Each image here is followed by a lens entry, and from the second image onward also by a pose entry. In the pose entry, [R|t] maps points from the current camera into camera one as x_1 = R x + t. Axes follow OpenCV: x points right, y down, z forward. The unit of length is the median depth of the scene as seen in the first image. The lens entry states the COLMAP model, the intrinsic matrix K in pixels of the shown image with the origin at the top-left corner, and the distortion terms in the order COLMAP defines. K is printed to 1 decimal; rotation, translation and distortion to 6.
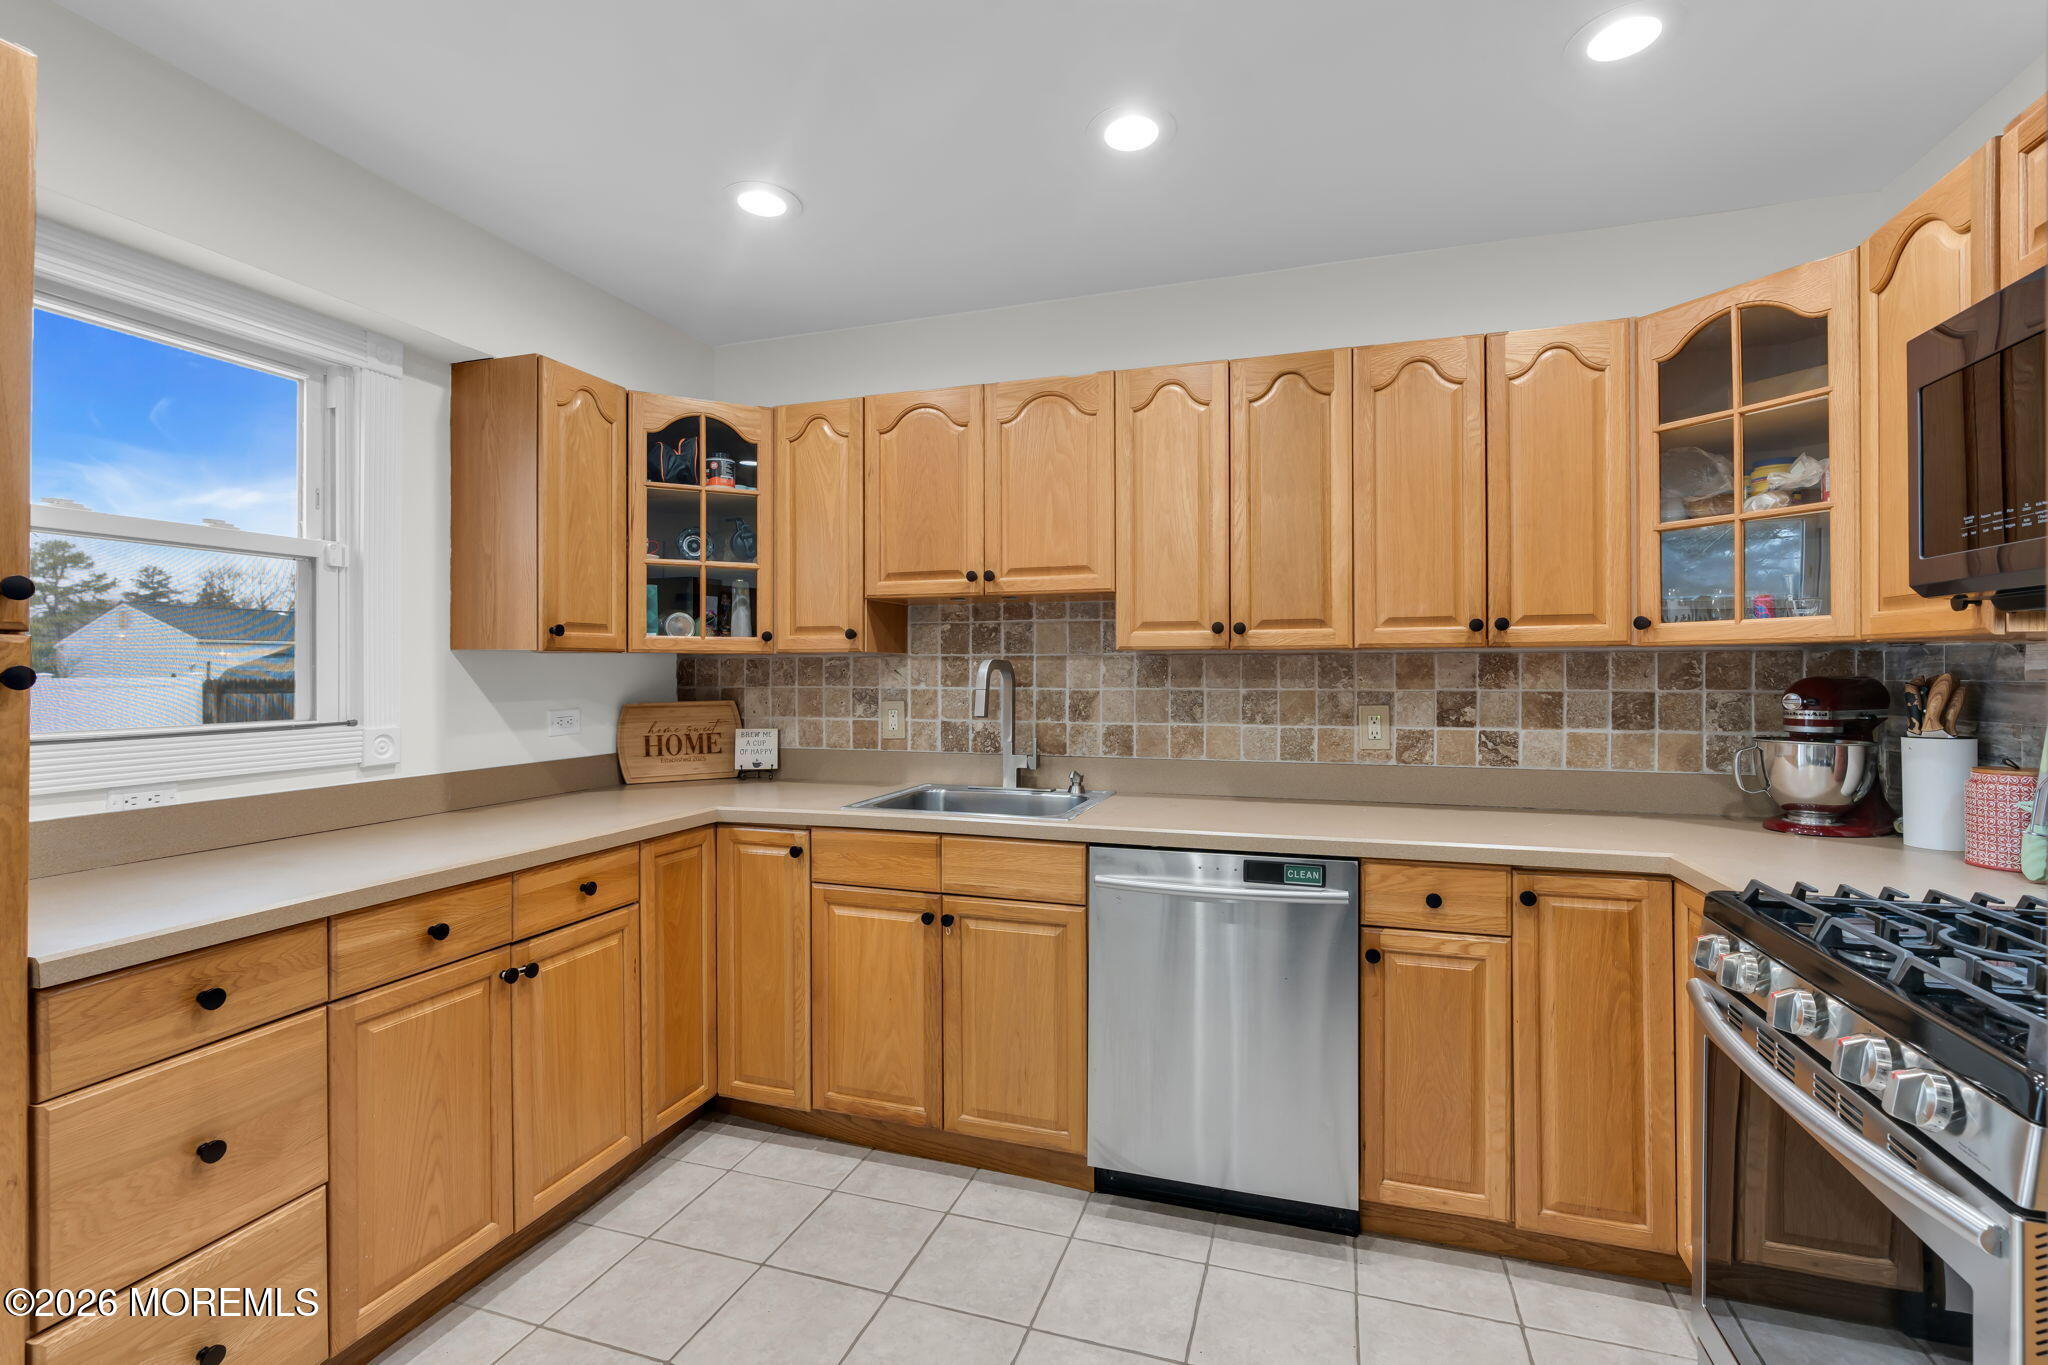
lens RADIAL K [[934.4, 0, 1021.1], [0, 934.4, 674.0], [0, 0, 1]] dist [-0.004460, 0.002350]
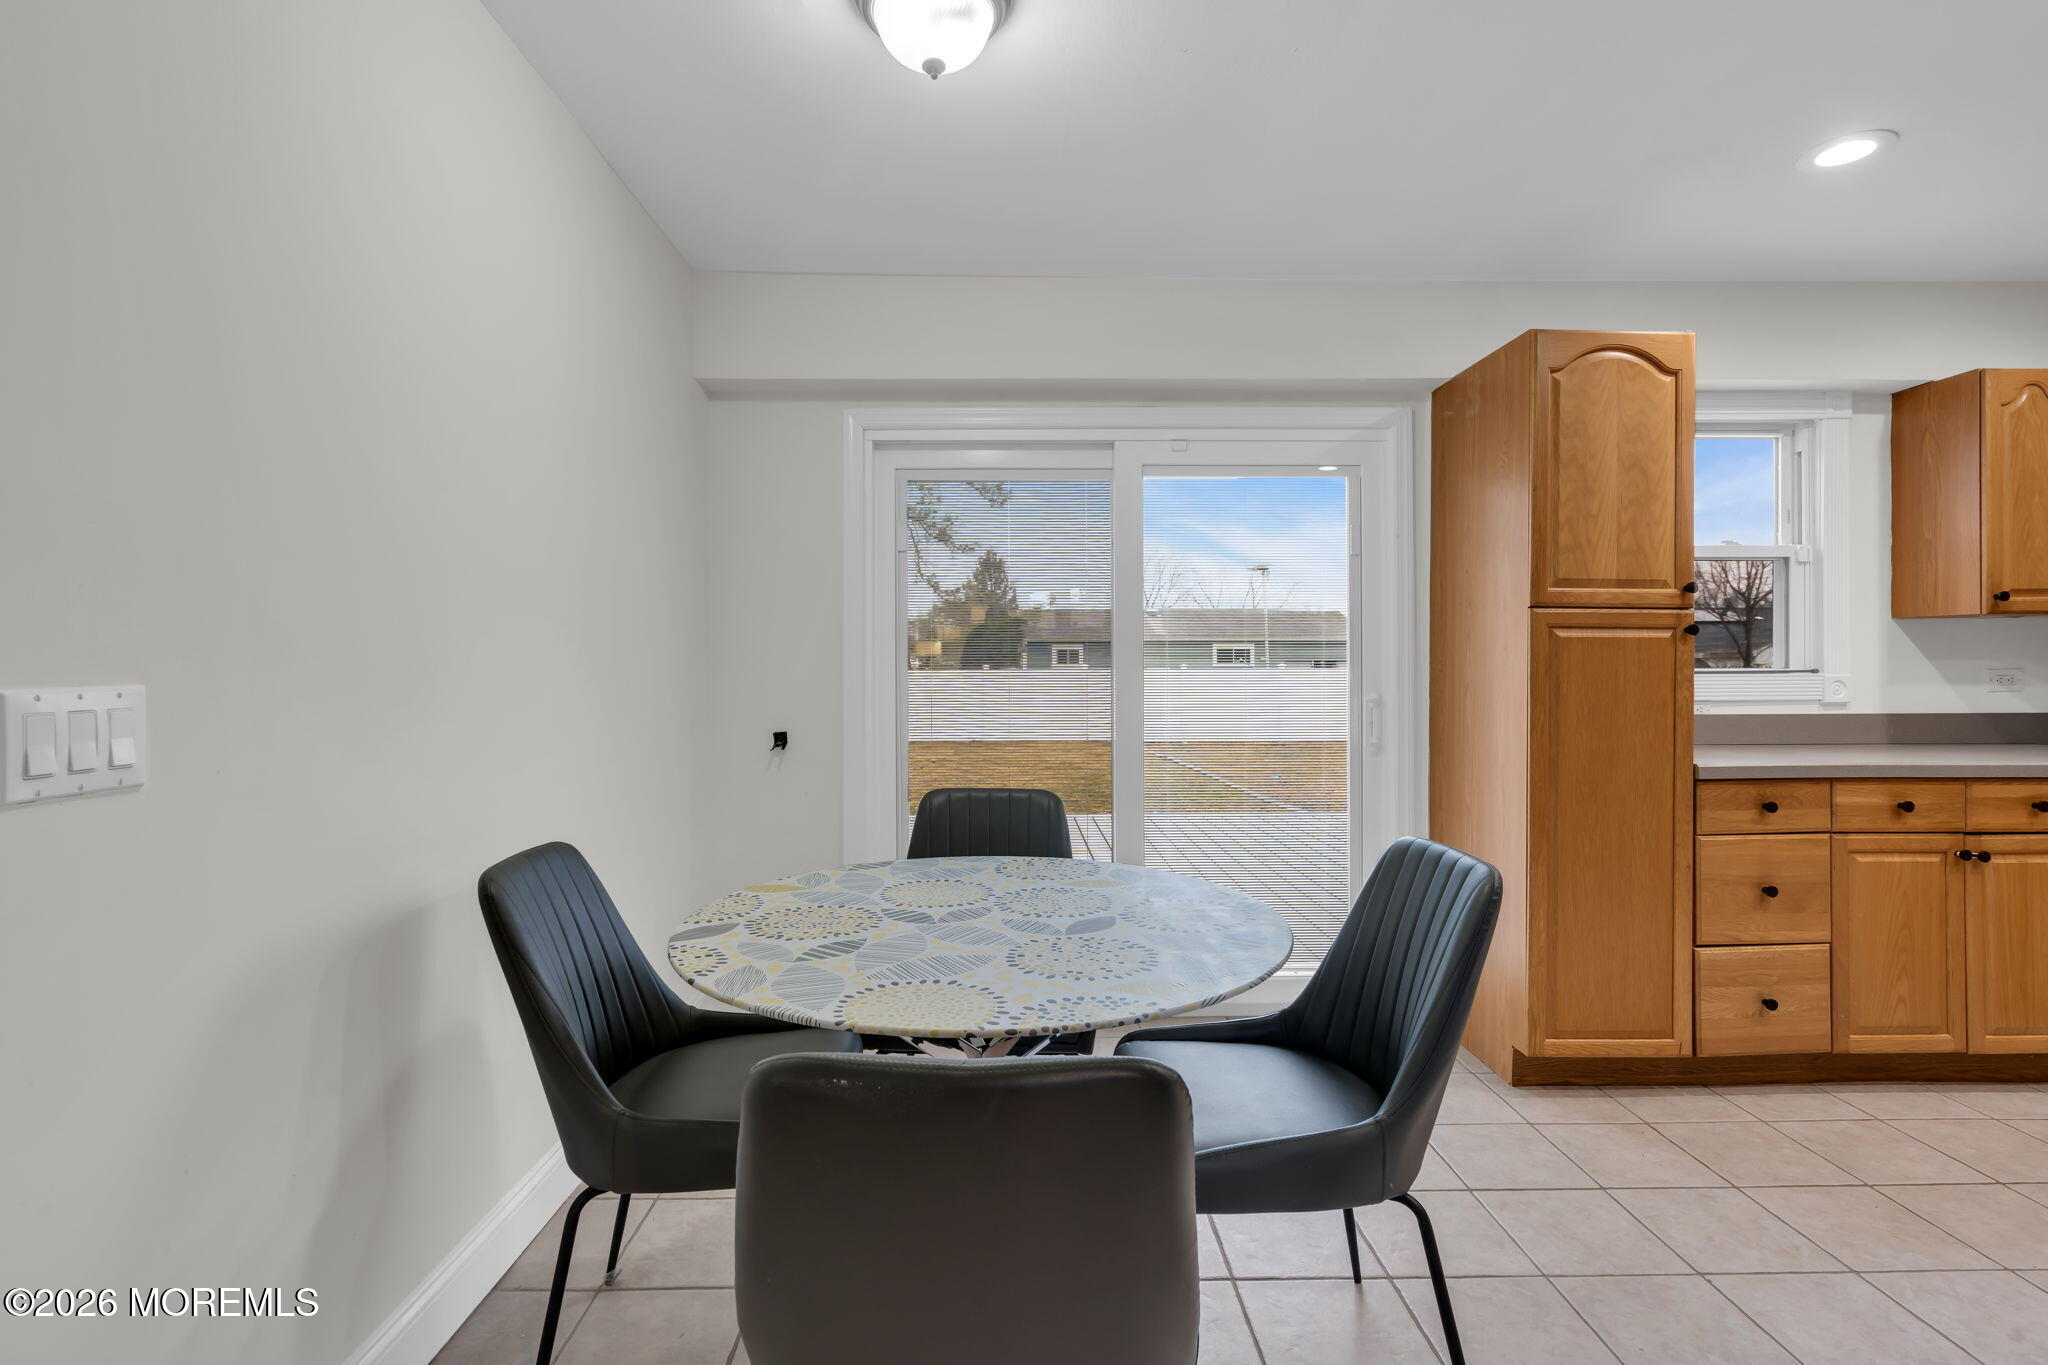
lens RADIAL K [[951.6, 0, 1026.8], [0, 951.6, 664.8], [0, 0, 1]] dist [-0.005657, 0.003841]
pose [[0.333220, -0.002355, -0.942846, 0.226781], [-0.000243, 0.999997, -0.002584, 0.043644], [0.942849, 0.001090, 0.333219, -0.566584]]
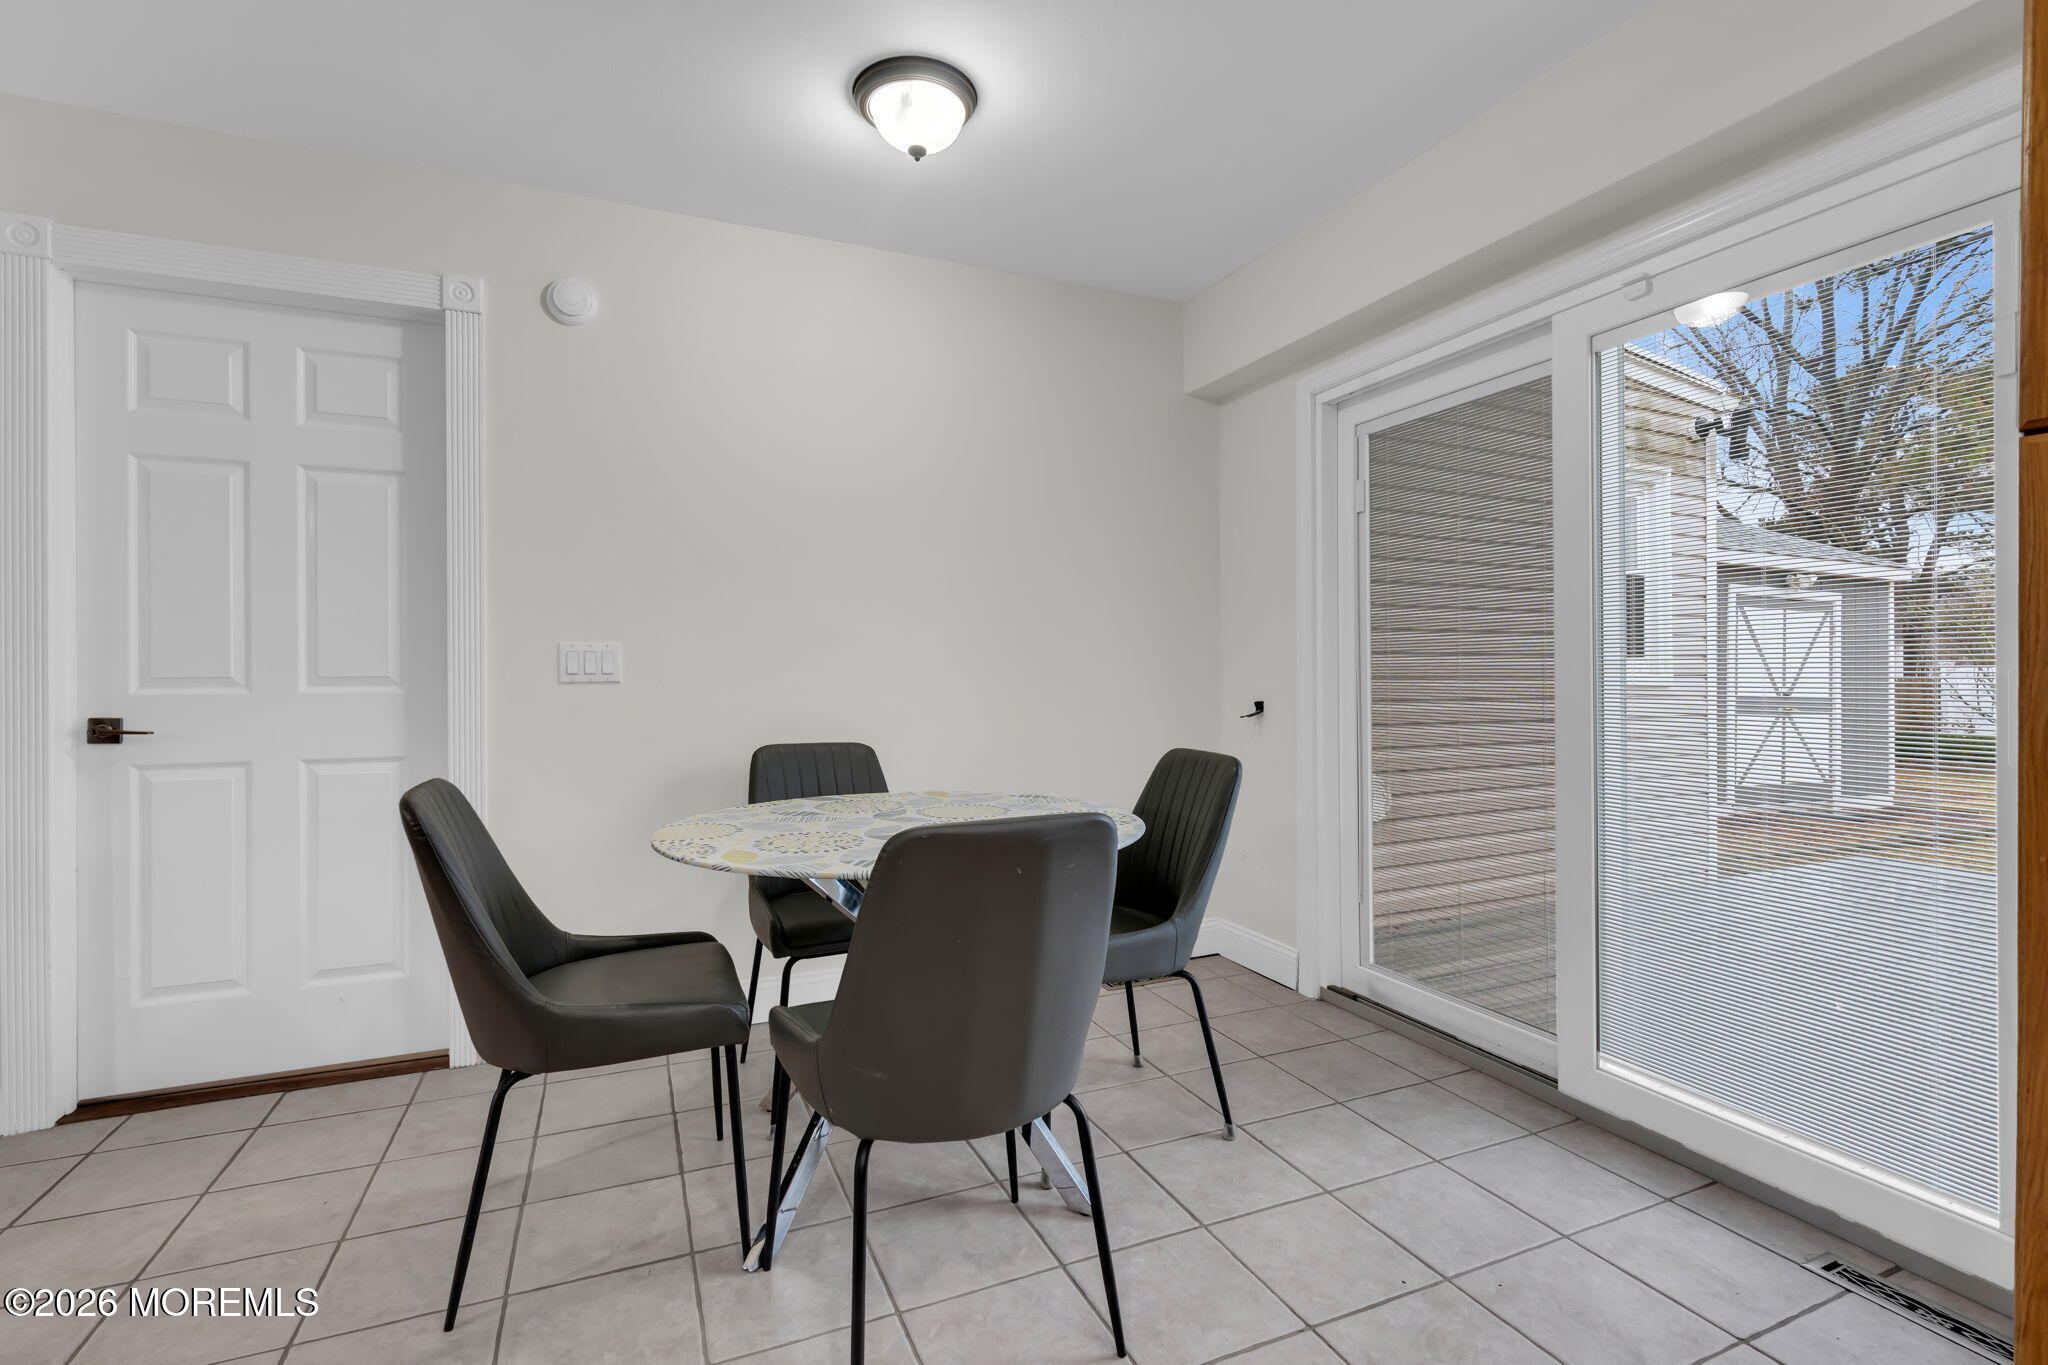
lens RADIAL K [[920.7, 0, 1018.4], [0, 920.7, 666.2], [0, 0, 1]] dist [-0.007448, 0.002558]
pose [[-0.747139, -0.000304, -0.664668, 0.036358], [0.004143, 0.999978, -0.005113, 0.088336], [0.664655, -0.006574, -0.747121, 0.324896]]
